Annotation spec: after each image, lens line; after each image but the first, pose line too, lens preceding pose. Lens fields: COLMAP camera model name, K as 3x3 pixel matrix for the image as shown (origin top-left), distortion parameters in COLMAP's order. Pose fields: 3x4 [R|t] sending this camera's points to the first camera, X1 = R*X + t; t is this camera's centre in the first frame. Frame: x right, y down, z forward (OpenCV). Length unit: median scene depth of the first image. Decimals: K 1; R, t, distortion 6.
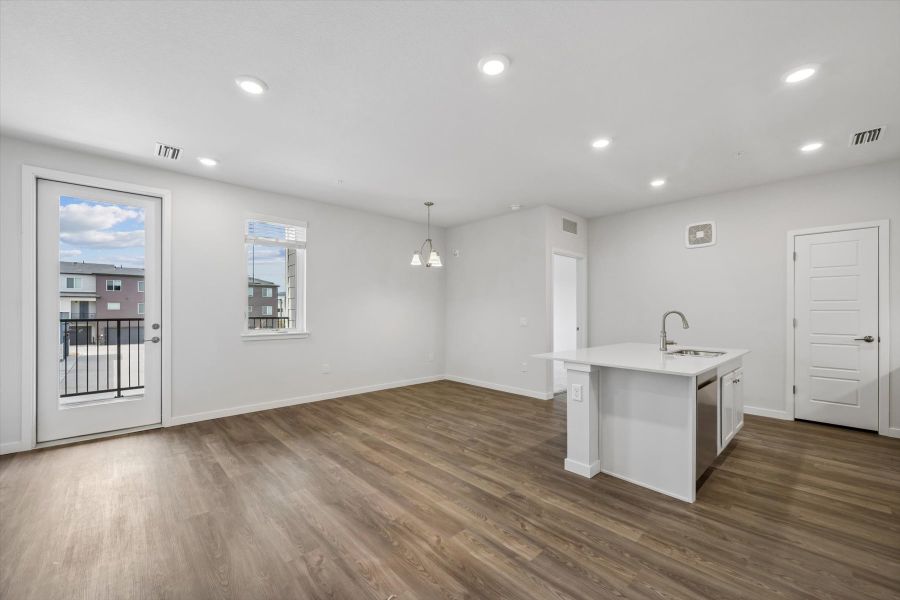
lens RADIAL K [[366.9, 0, 456.2], [0, 366.9, 311.2], [0, 0, 1]] dist [0.002013, 0.000152]
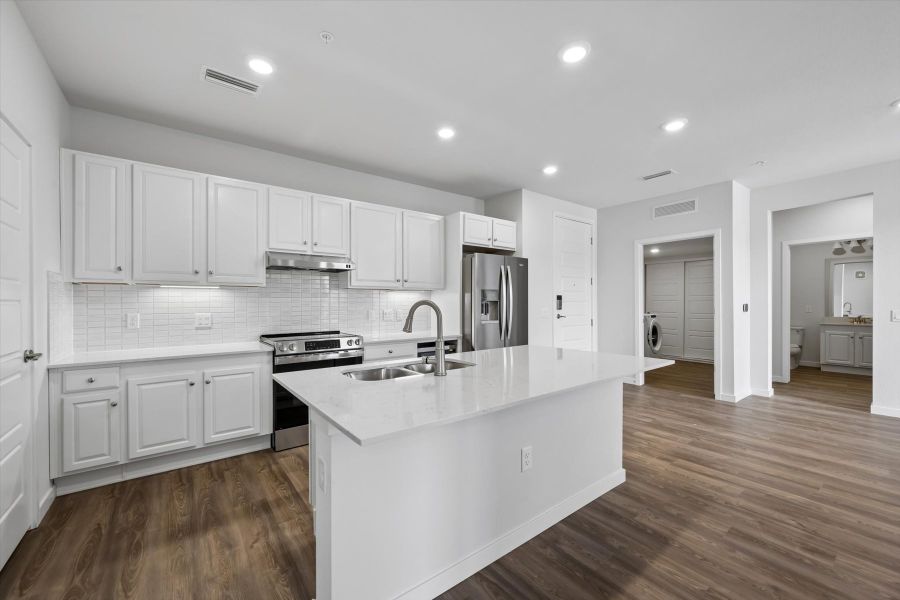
lens RADIAL K [[357.5, 0, 451.8], [0, 357.5, 302.5], [0, 0, 1]] dist [0.000582, 0.000028]
pose [[-0.993659, 0.000212, 0.112439, 0.534146], [0.000210, 1.000000, -0.000036, 0.001307], [-0.112440, -0.000012, -0.993659, 1.655472]]
